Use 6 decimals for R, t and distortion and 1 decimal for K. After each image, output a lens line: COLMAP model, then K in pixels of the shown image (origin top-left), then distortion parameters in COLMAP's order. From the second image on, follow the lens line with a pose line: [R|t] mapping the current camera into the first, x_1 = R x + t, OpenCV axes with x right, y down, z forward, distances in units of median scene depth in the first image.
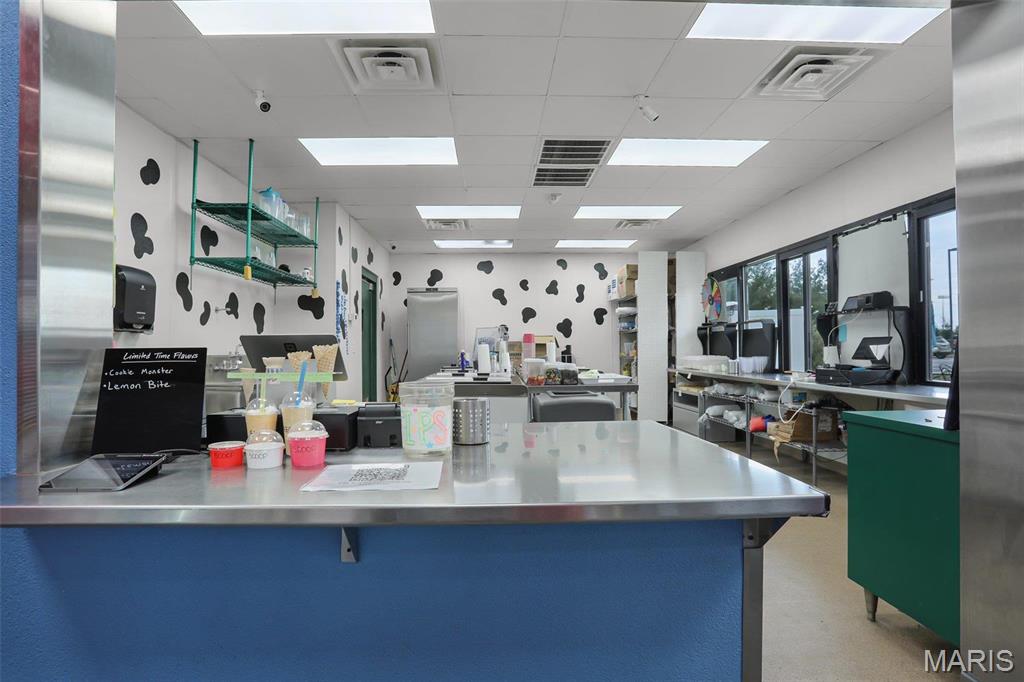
lens RADIAL K [[520.4, 0, 515.5], [0, 520.4, 335.3], [0, 0, 1]] dist [-0.029976, 0.017142]
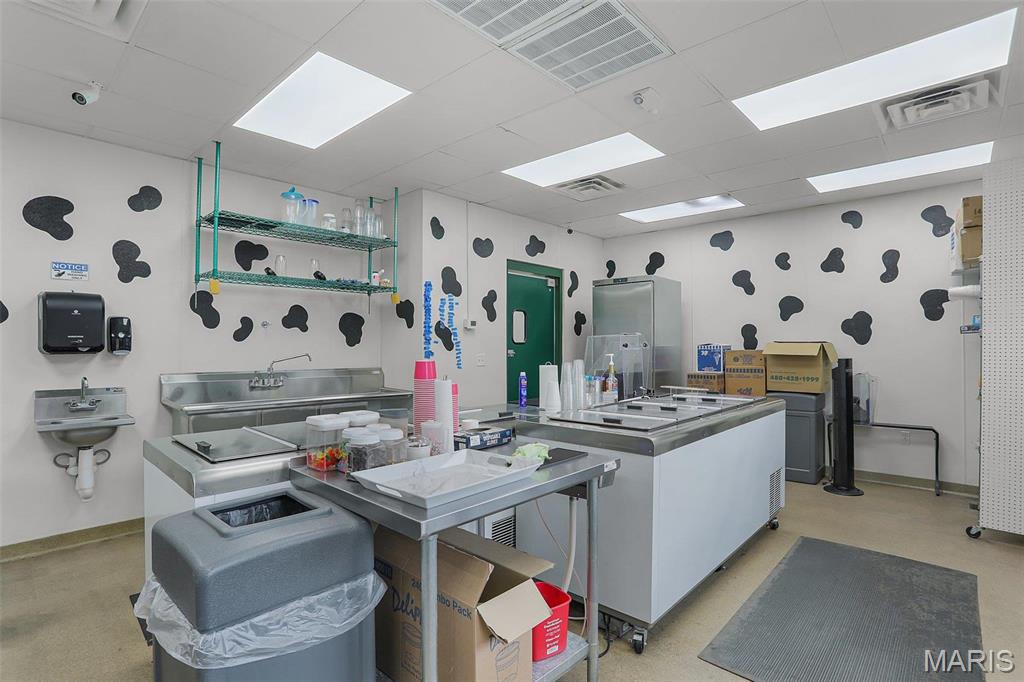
lens RADIAL K [[520.4, 0, 517.4], [0, 520.4, 340.8], [0, 0, 1]] dist [-0.029976, 0.017142]
pose [[0.711276, 0.004488, -0.702899, 0.262421], [0.013087, 0.999722, 0.019626, -0.017690], [0.702791, -0.023158, 0.711019, 0.359745]]
